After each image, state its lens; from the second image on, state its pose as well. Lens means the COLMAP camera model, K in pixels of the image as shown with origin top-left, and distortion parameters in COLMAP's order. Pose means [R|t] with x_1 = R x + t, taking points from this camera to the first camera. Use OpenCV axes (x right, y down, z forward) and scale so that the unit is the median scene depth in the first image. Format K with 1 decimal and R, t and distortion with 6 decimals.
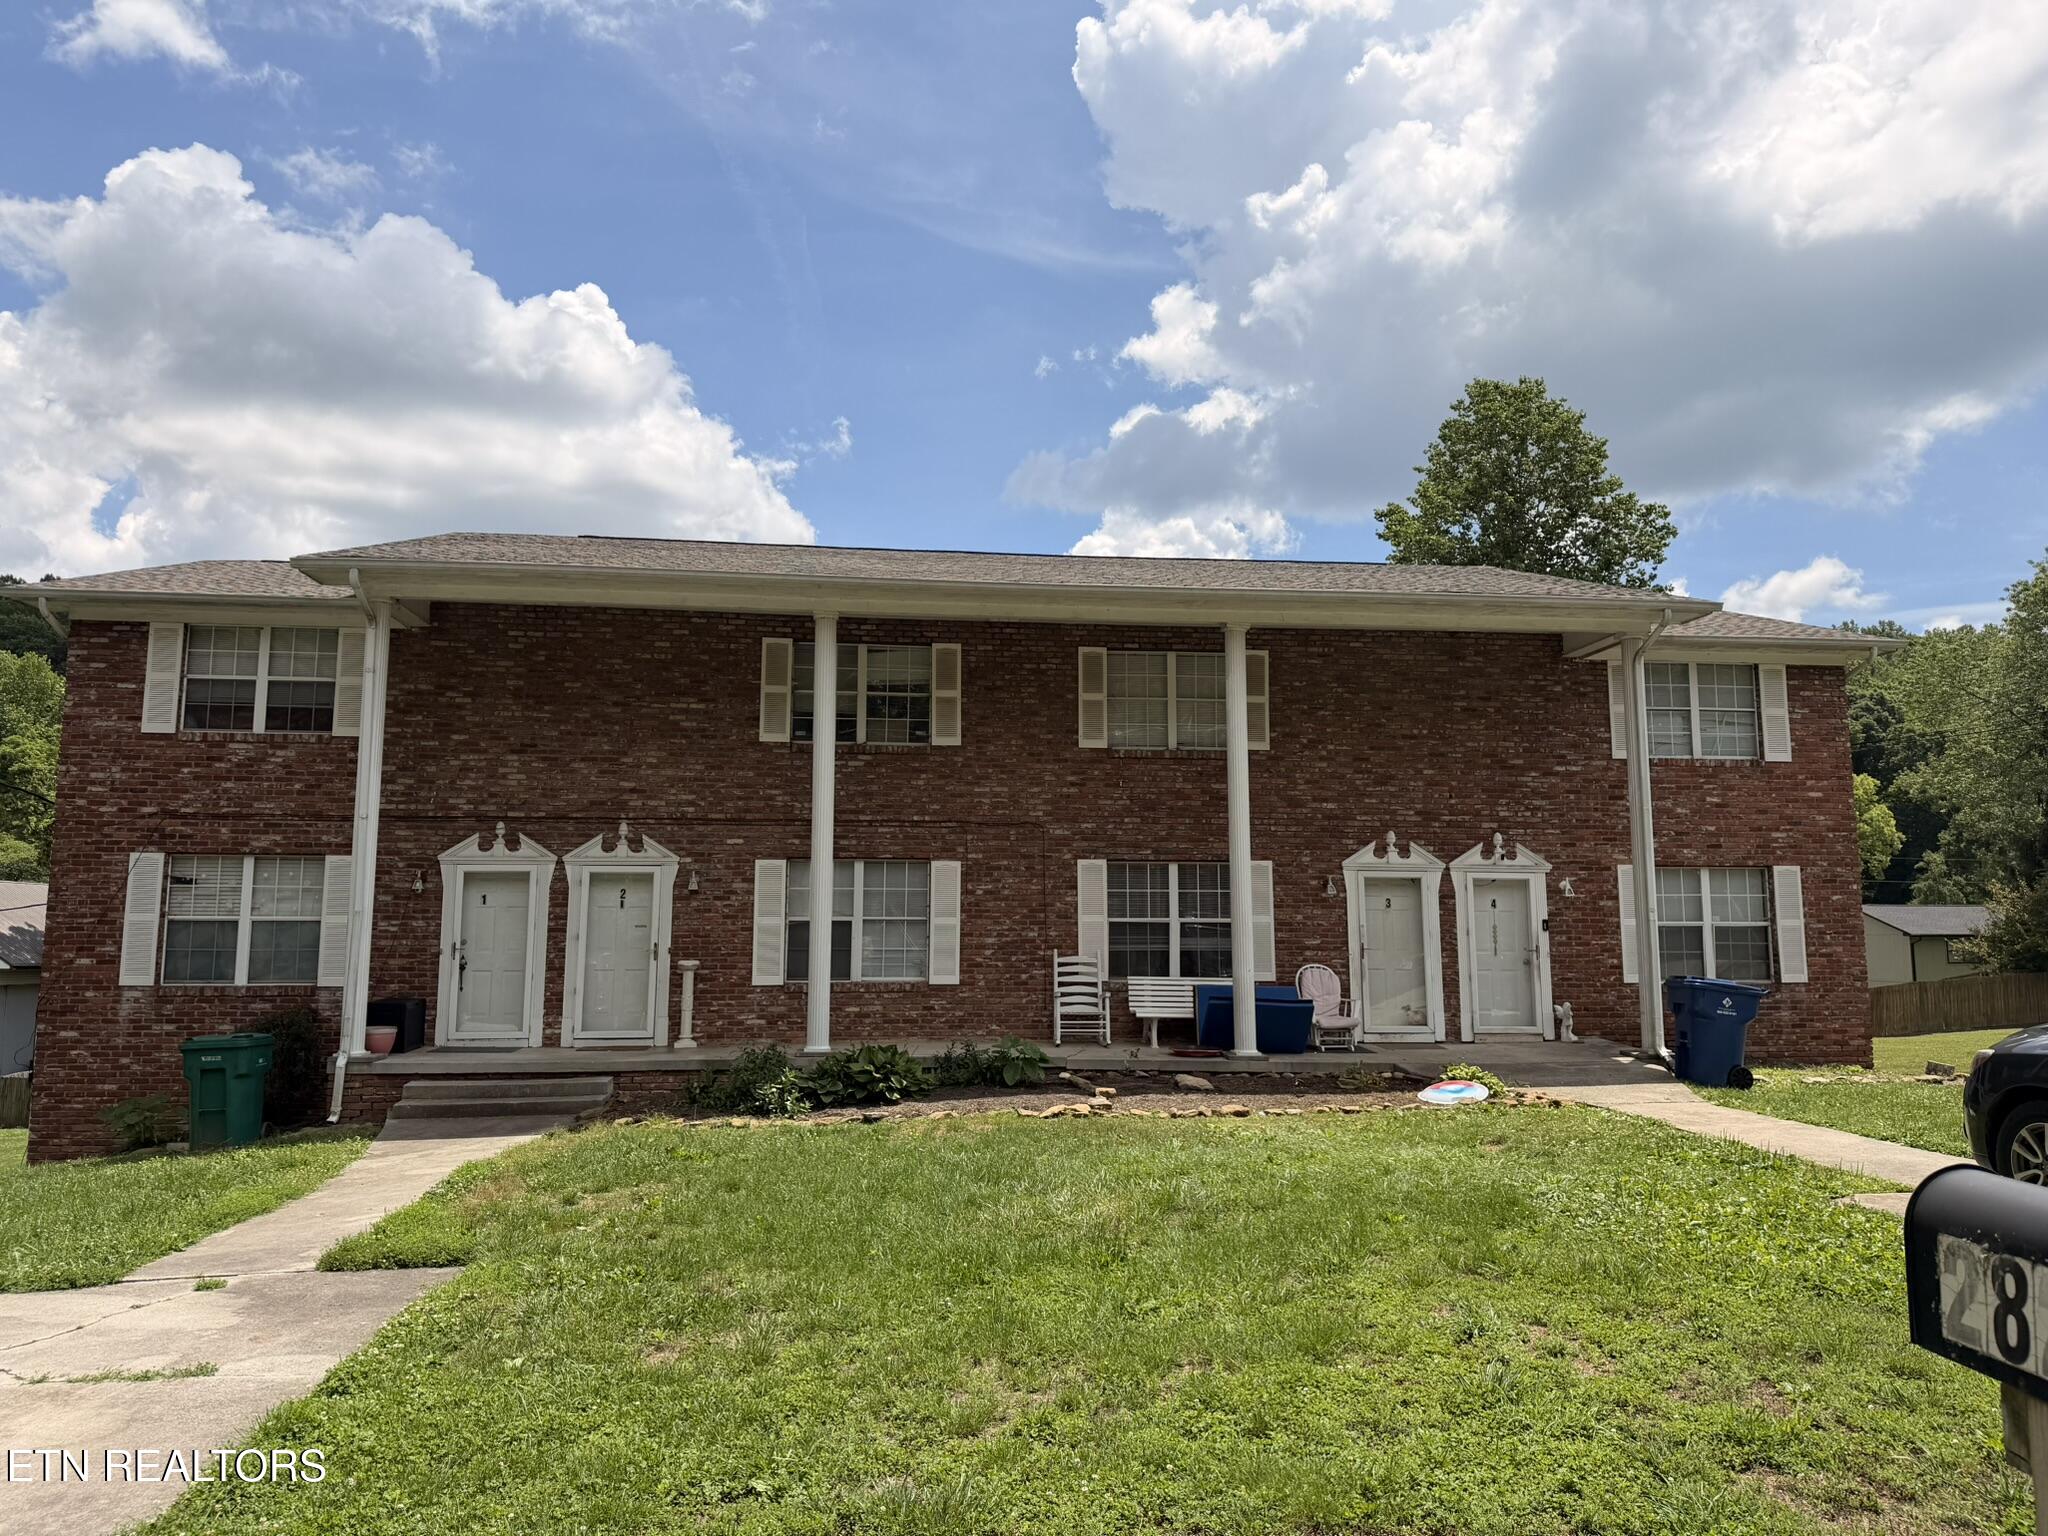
lens RADIAL K [[1440.8, 0, 1033.6], [0, 1440.8, 755.1], [0, 0, 1]] dist [0.046779, -0.052485]
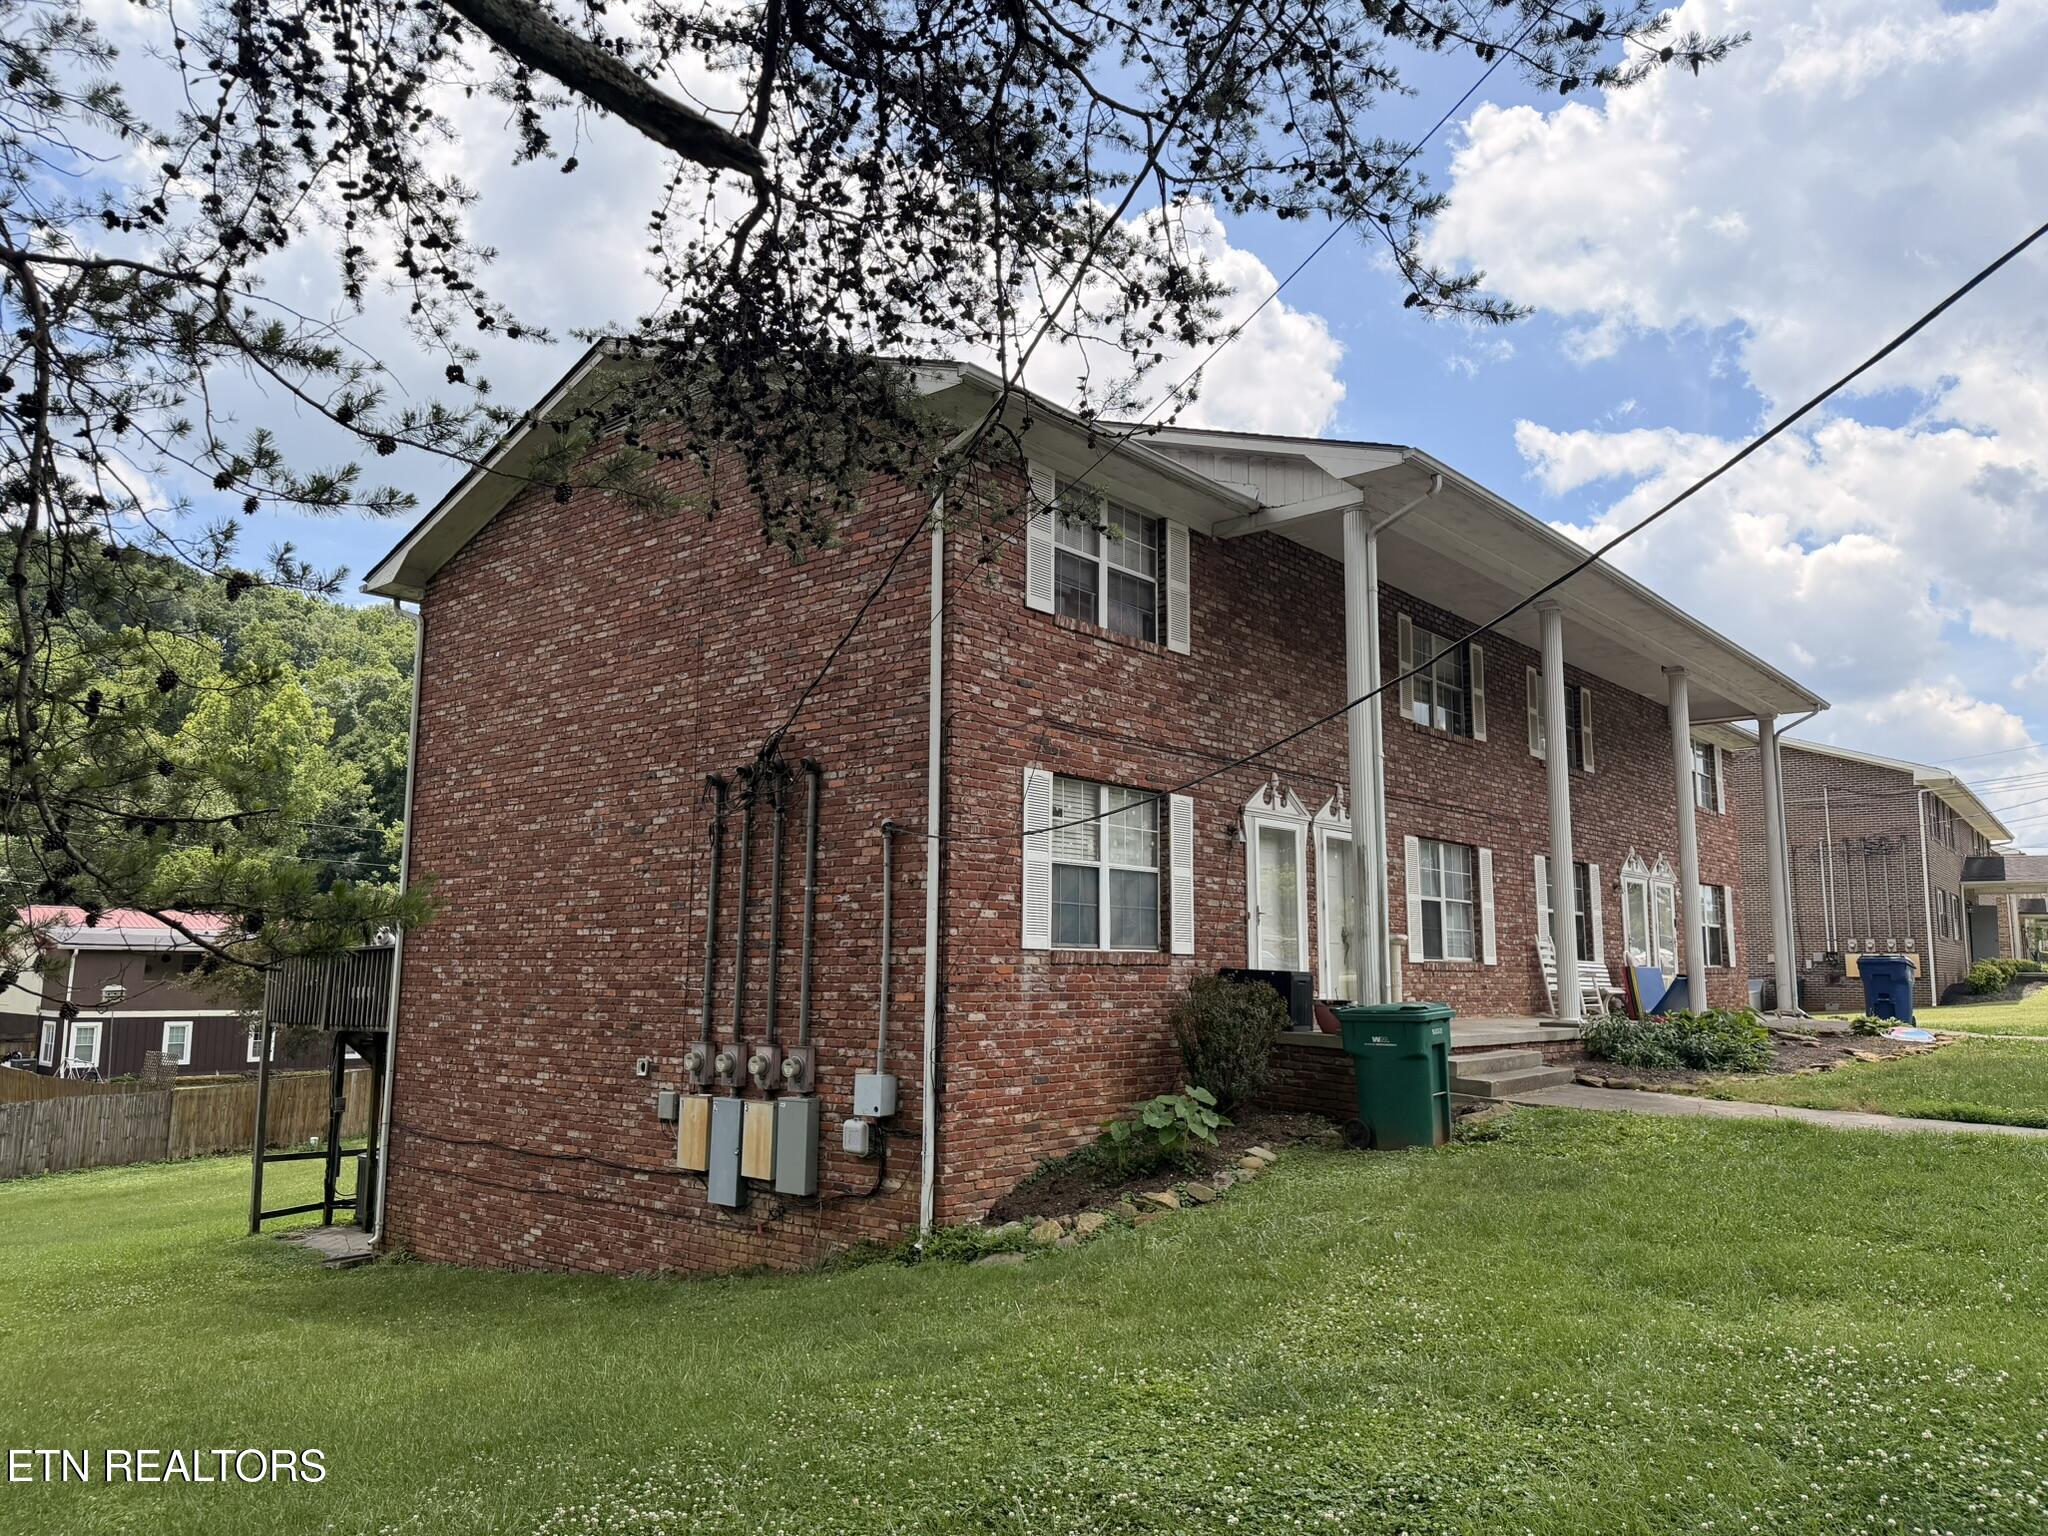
lens RADIAL K [[1440.8, 0, 1023.4], [0, 1440.8, 761.1], [0, 0, 1]] dist [0.046779, -0.052485]
pose [[0.730402, 0.102080, 0.675346, -1.064450], [-0.093877, 0.994388, -0.048773, 0.095119], [-0.676535, -0.027775, 0.735886, 0.448352]]
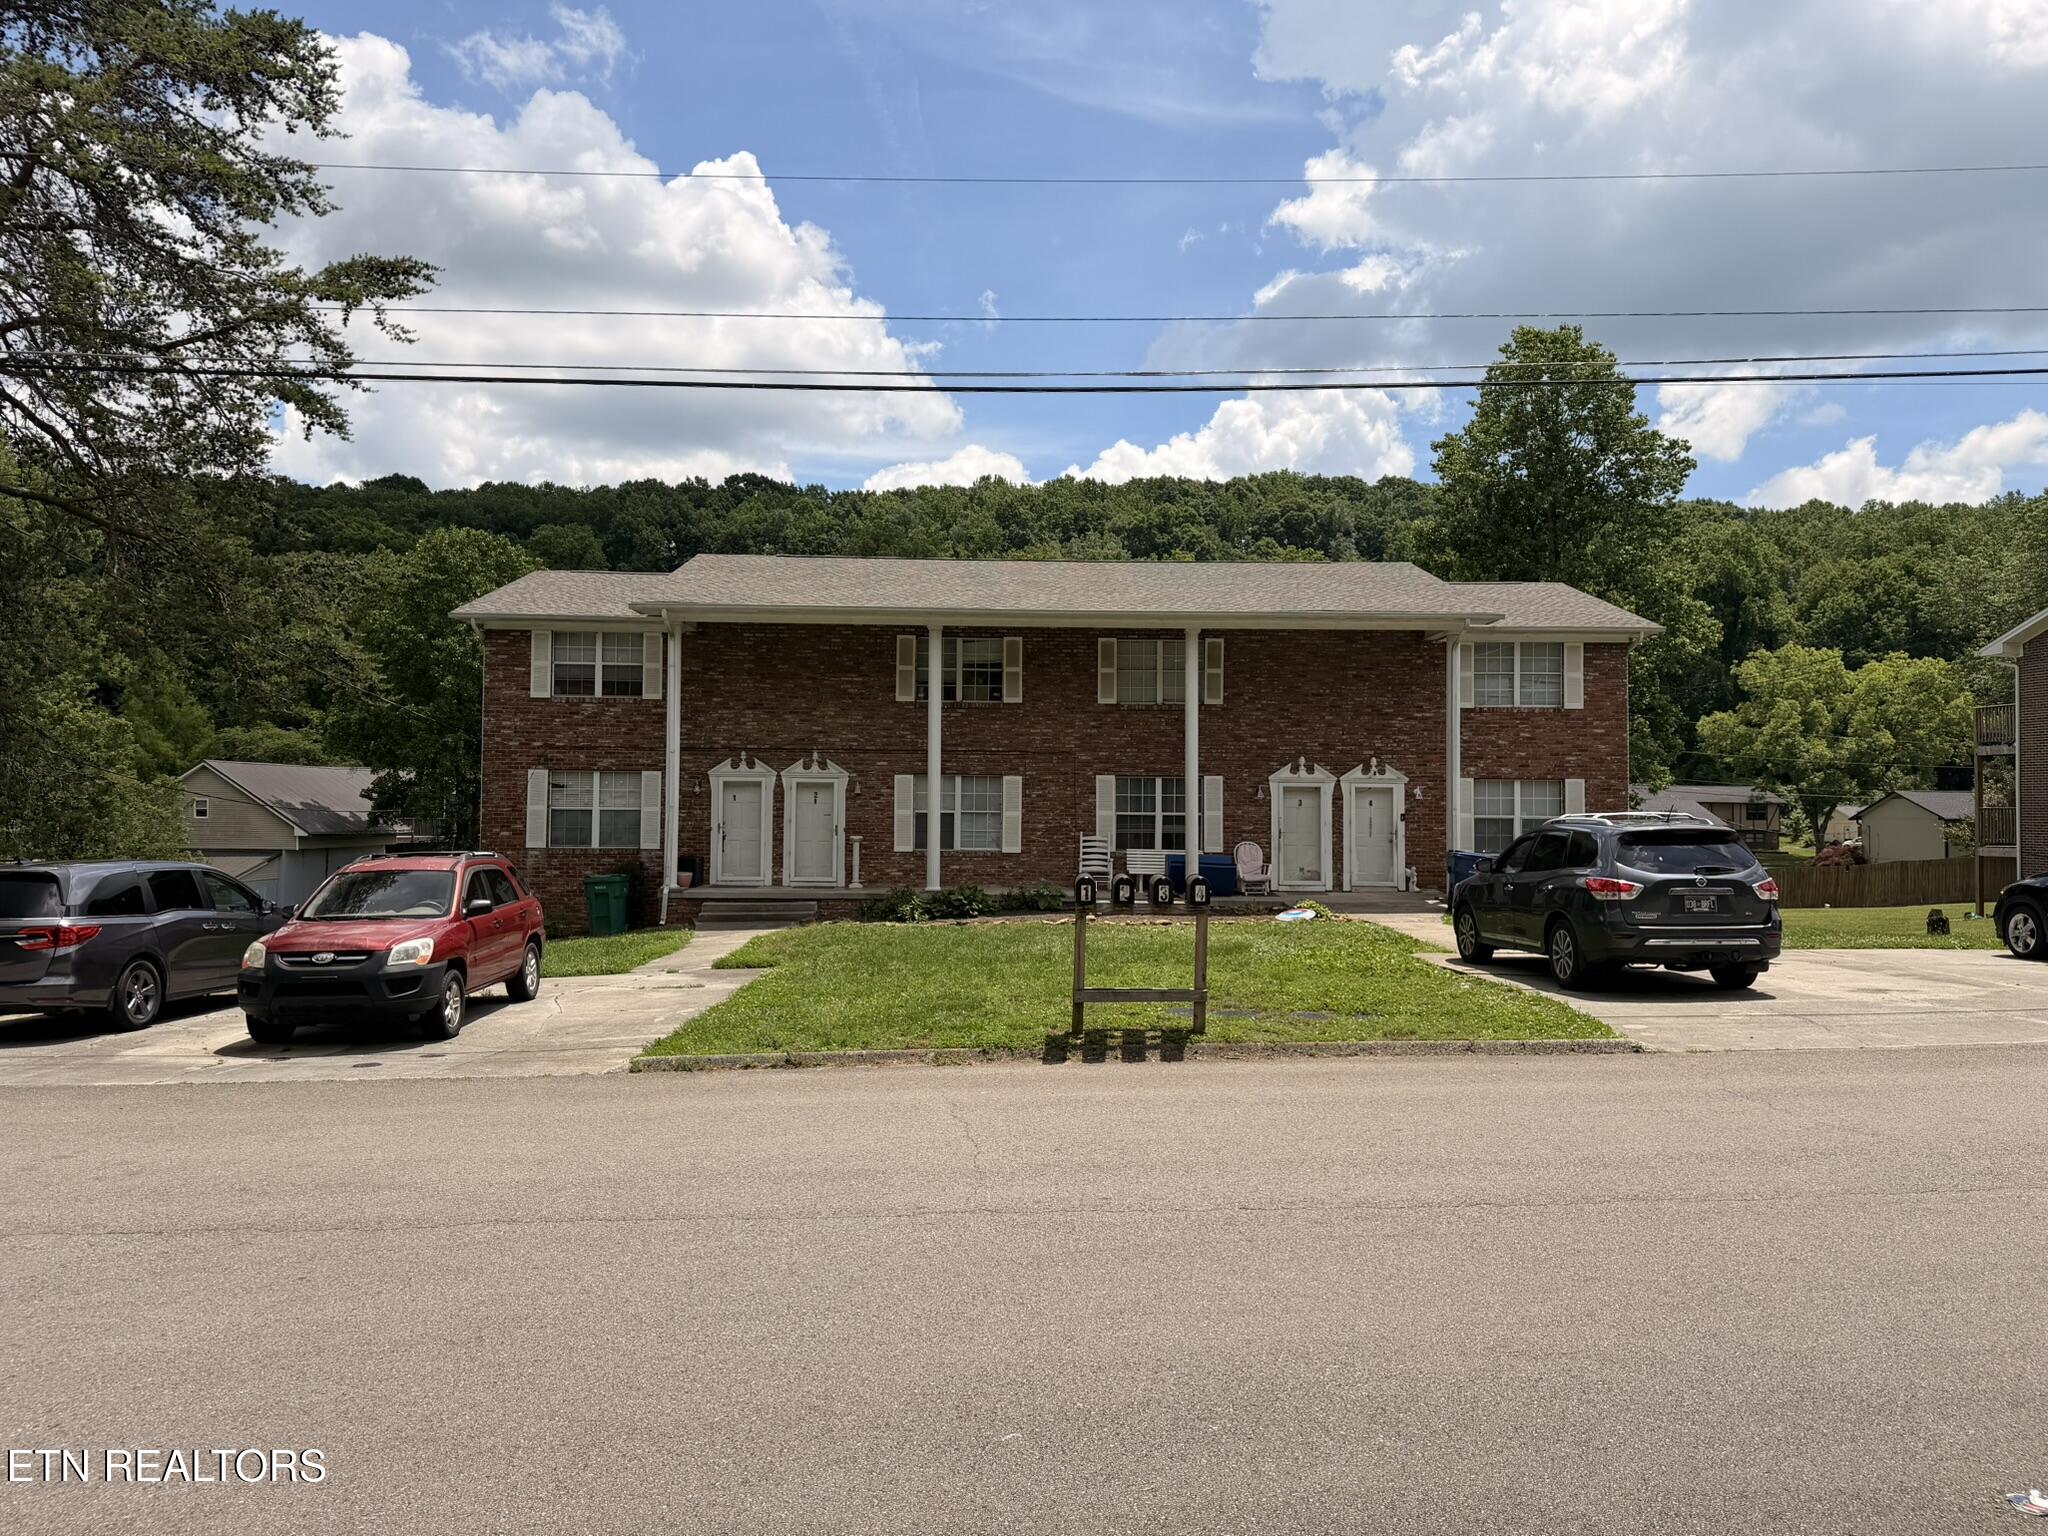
lens RADIAL K [[1440.8, 0, 1041.4], [0, 1440.8, 768.6], [0, 0, 1]] dist [0.046779, -0.052485]
pose [[0.994747, 0.003954, -0.102290, 0.131971], [0.006411, 0.994886, 0.100802, -0.093626], [0.102165, -0.100928, 0.989634, -0.565685]]
